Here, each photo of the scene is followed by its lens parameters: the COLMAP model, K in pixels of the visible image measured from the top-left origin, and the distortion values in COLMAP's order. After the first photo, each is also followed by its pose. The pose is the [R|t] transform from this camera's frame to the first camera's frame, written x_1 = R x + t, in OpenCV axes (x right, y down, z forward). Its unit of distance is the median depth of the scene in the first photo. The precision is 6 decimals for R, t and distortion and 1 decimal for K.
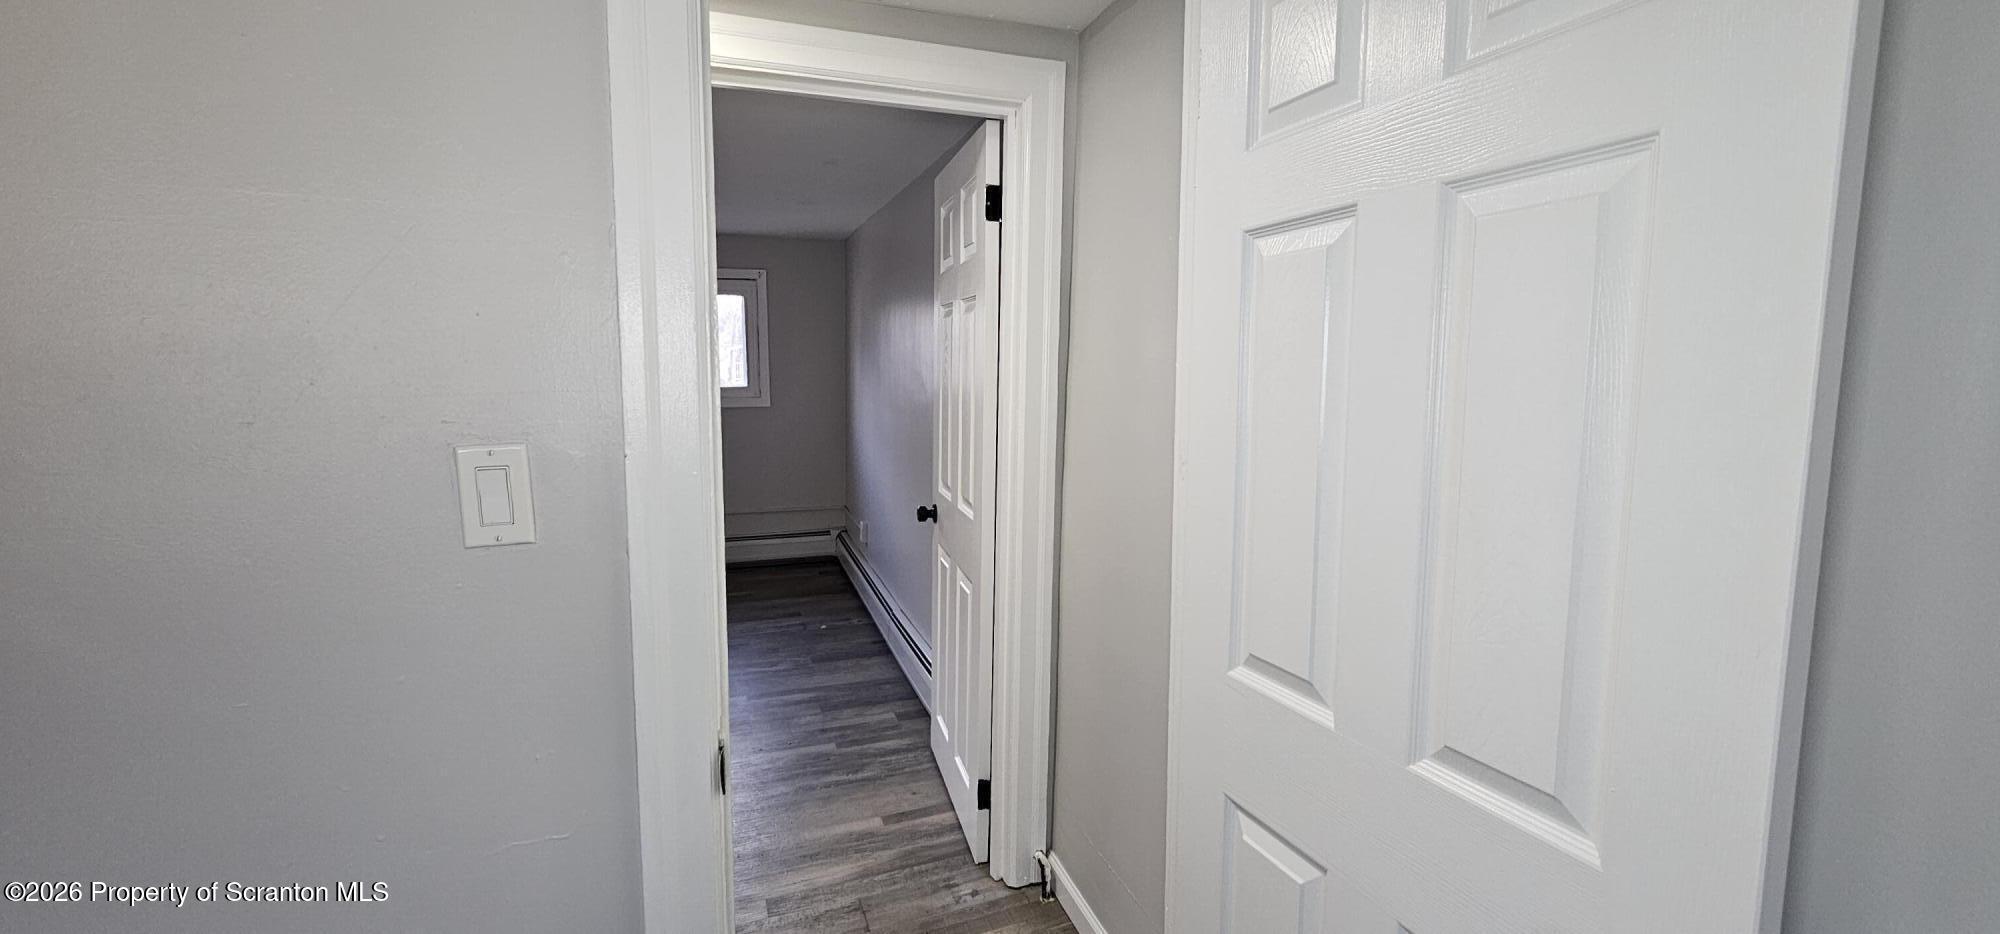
lens RADIAL K [[813.5, 0, 1000.0], [0, 813.5, 467.0], [0, 0, 1]] dist [-0.002842, -0.000256]
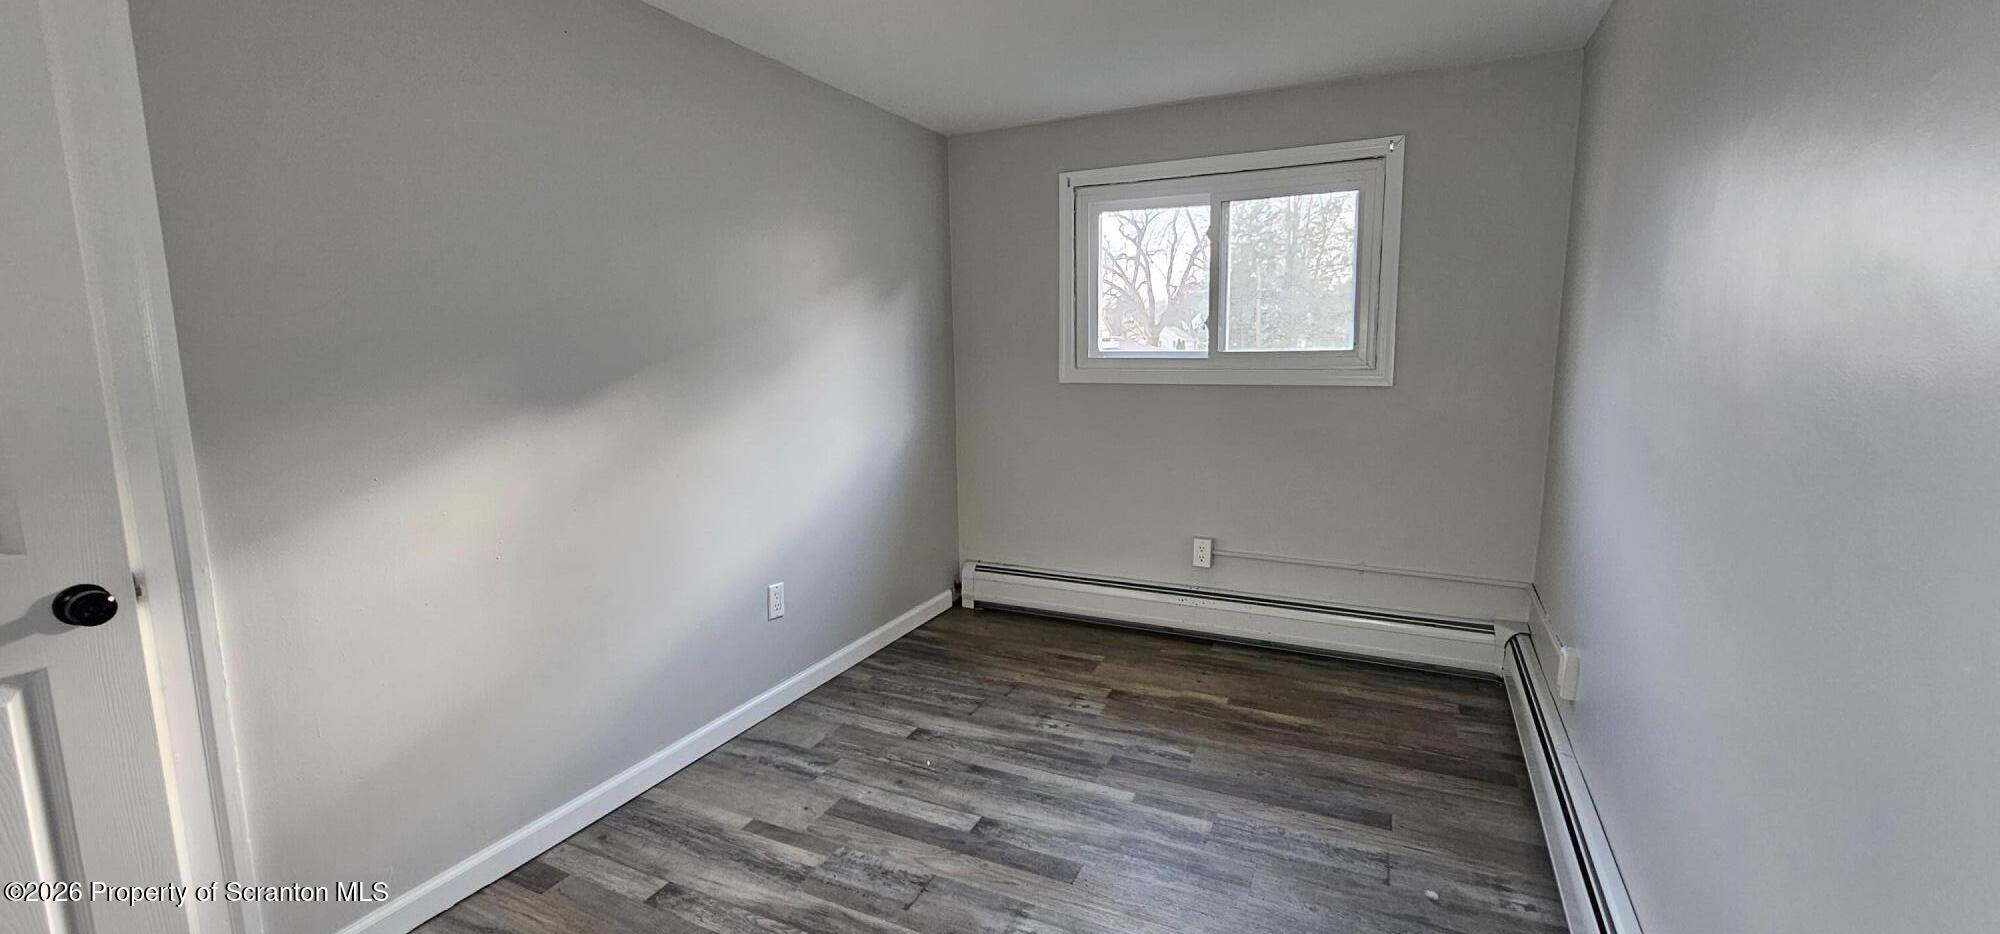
lens RADIAL K [[813.5, 0, 1000.0], [0, 813.5, 467.0], [0, 0, 1]] dist [-0.002842, -0.000256]
pose [[0.700632, 0.090322, -0.707783, -0.074954], [-0.077214, 0.995728, 0.050633, -0.027287], [0.709333, 0.019175, 0.704613, 0.427085]]
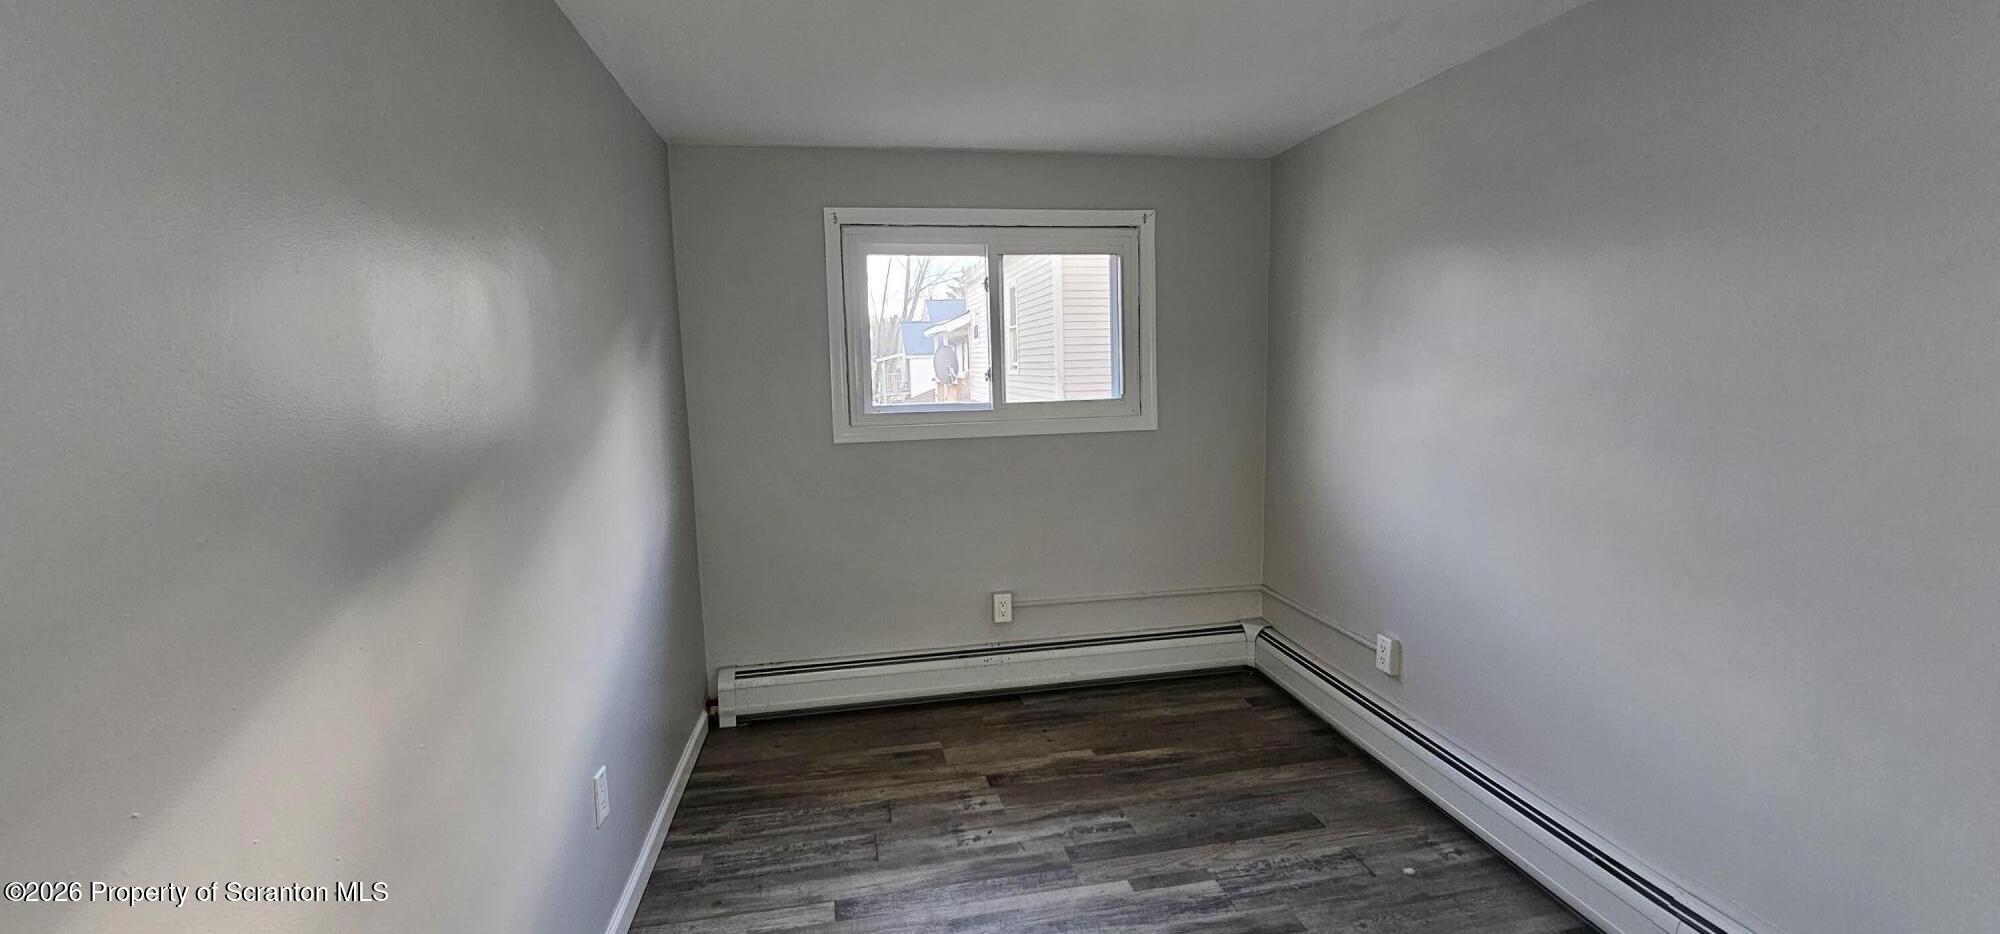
lens RADIAL K [[813.5, 0, 1000.0], [0, 813.5, 467.0], [0, 0, 1]] dist [-0.002842, -0.000256]
pose [[0.987364, -0.014086, -0.157844, -0.310171], [0.012297, 0.999849, -0.012306, -0.040510], [0.157993, 0.010209, 0.987387, 0.372638]]
